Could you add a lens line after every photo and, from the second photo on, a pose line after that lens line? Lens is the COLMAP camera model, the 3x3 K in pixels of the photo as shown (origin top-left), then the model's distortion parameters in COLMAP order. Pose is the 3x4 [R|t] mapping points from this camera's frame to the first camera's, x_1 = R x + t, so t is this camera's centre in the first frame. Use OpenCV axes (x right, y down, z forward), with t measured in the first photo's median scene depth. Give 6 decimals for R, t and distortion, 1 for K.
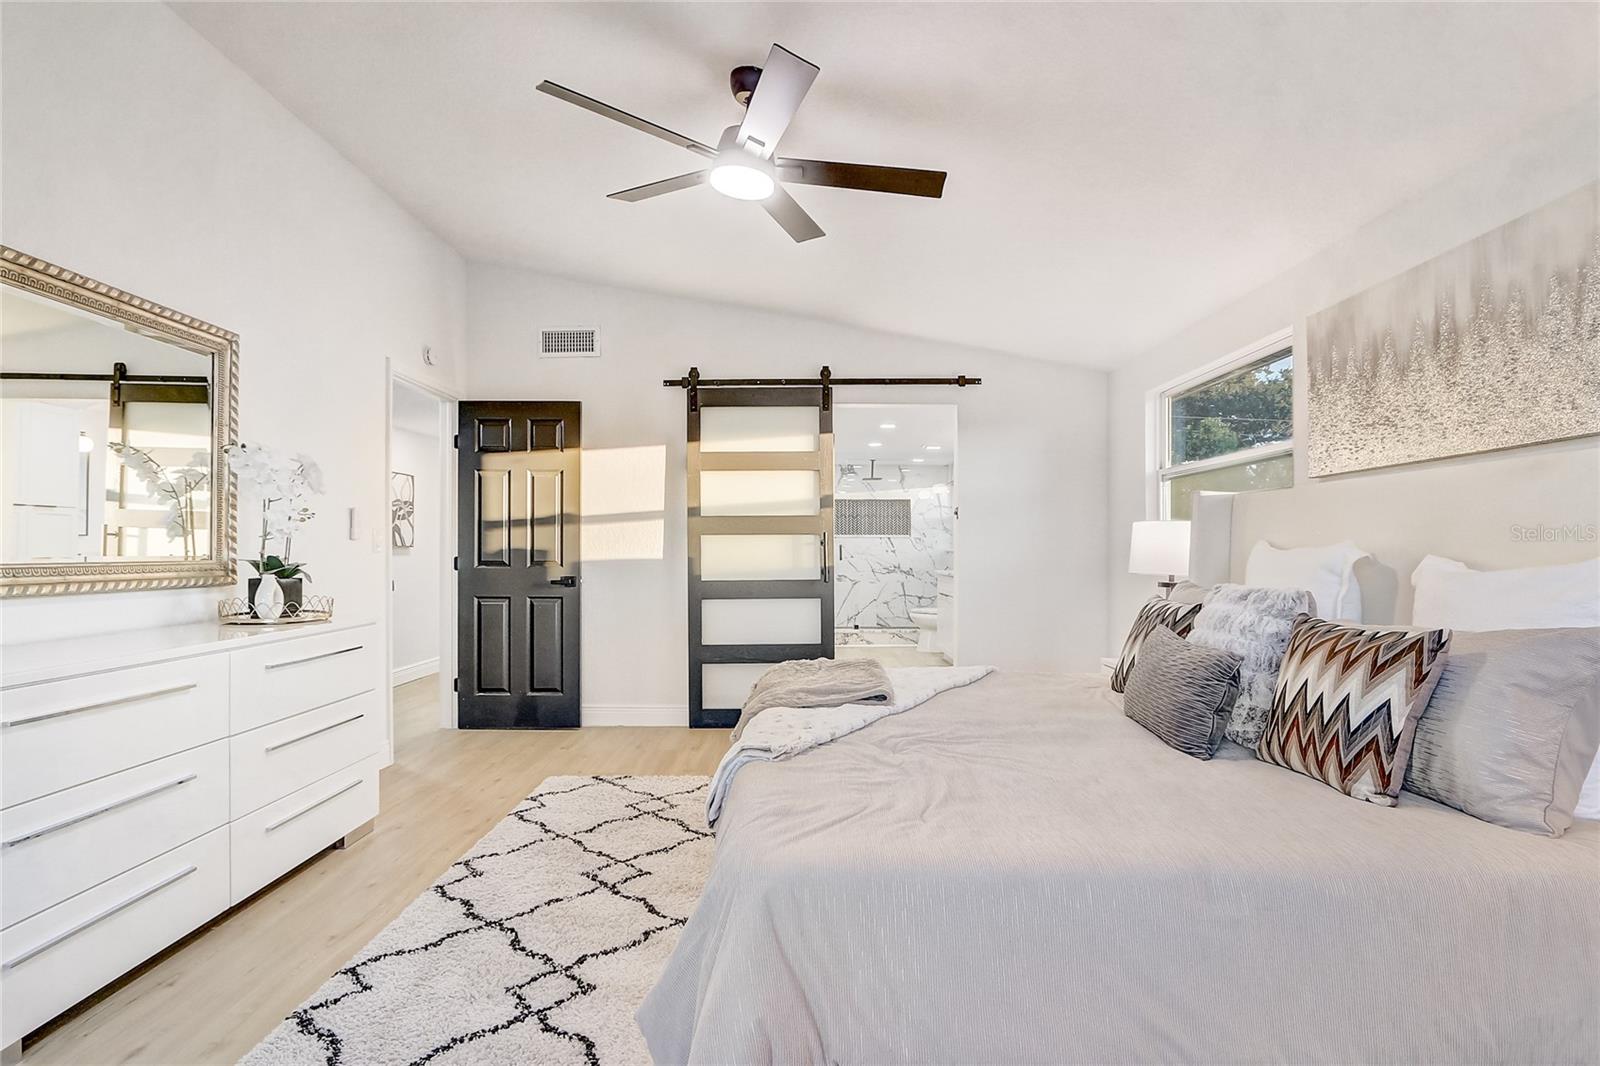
lens RADIAL K [[752.4, 0, 800.9], [0, 752.4, 550.8], [0, 0, 1]] dist [-0.011408, 0.000056]
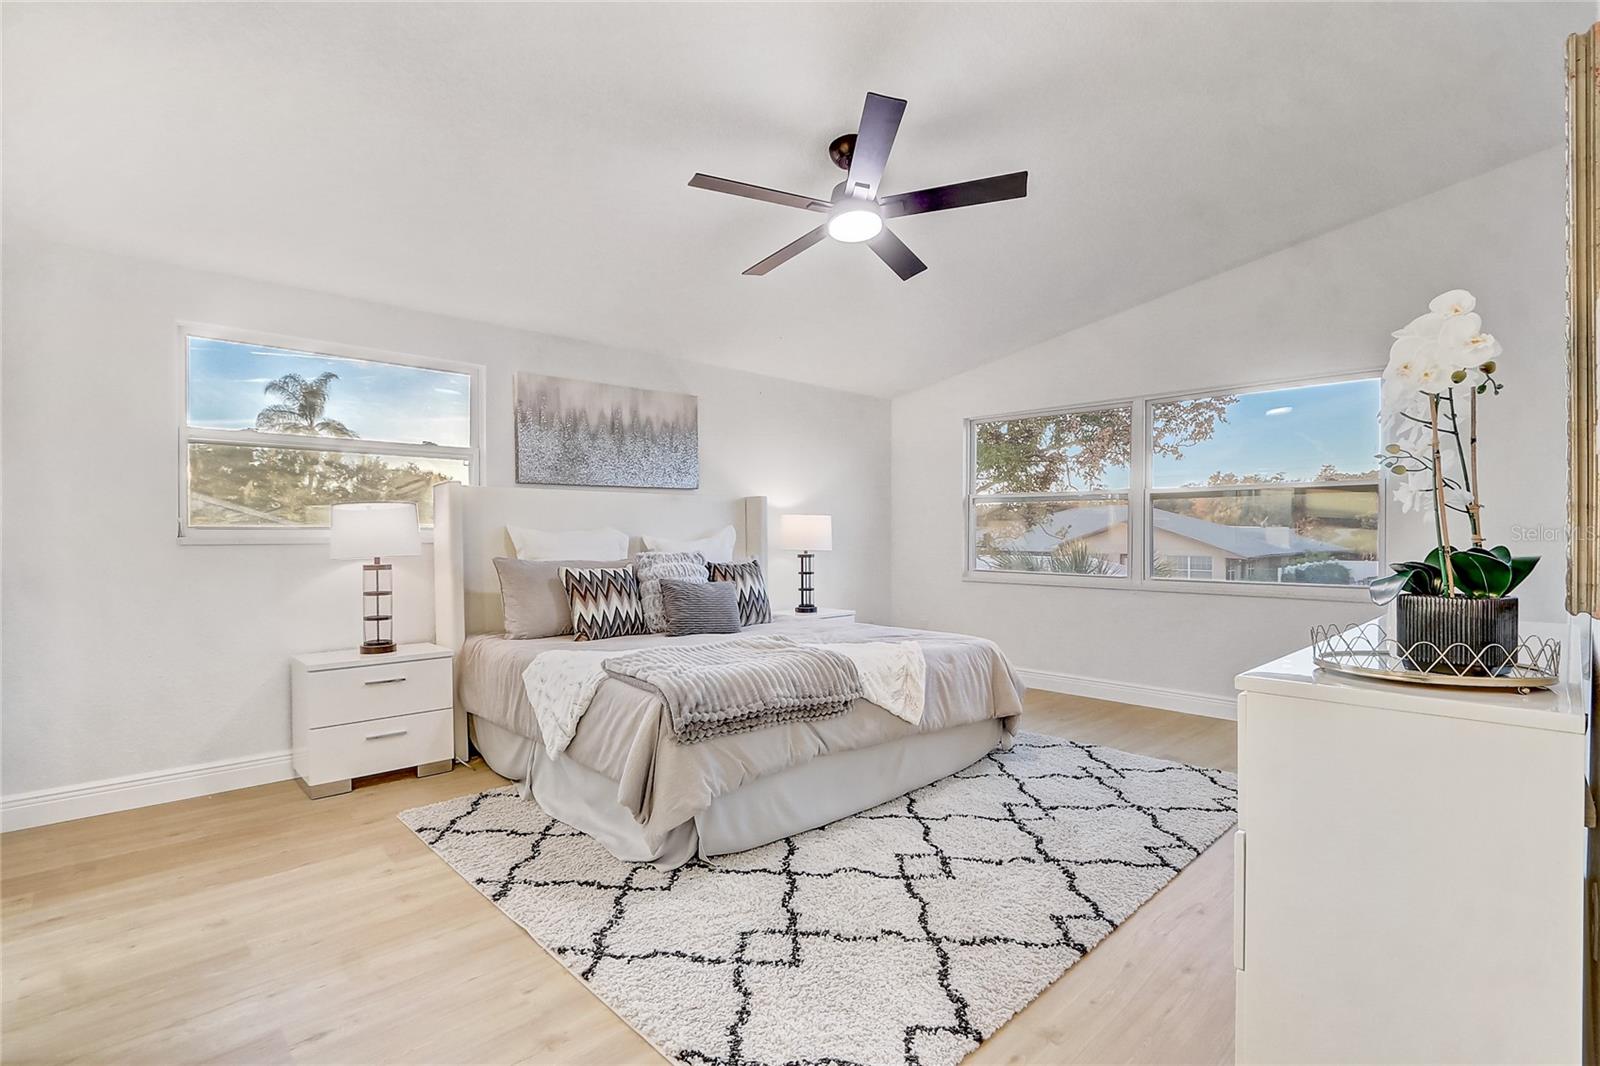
lens RADIAL K [[771.6, 0, 792.2], [0, 771.6, 543.5], [0, 0, 1]] dist [-0.013146, 0.000134]
pose [[-0.686722, -0.011118, 0.726835, -0.928438], [0.005328, 0.999779, 0.020326, -0.011962], [-0.726900, 0.017831, -0.686511, 1.960183]]
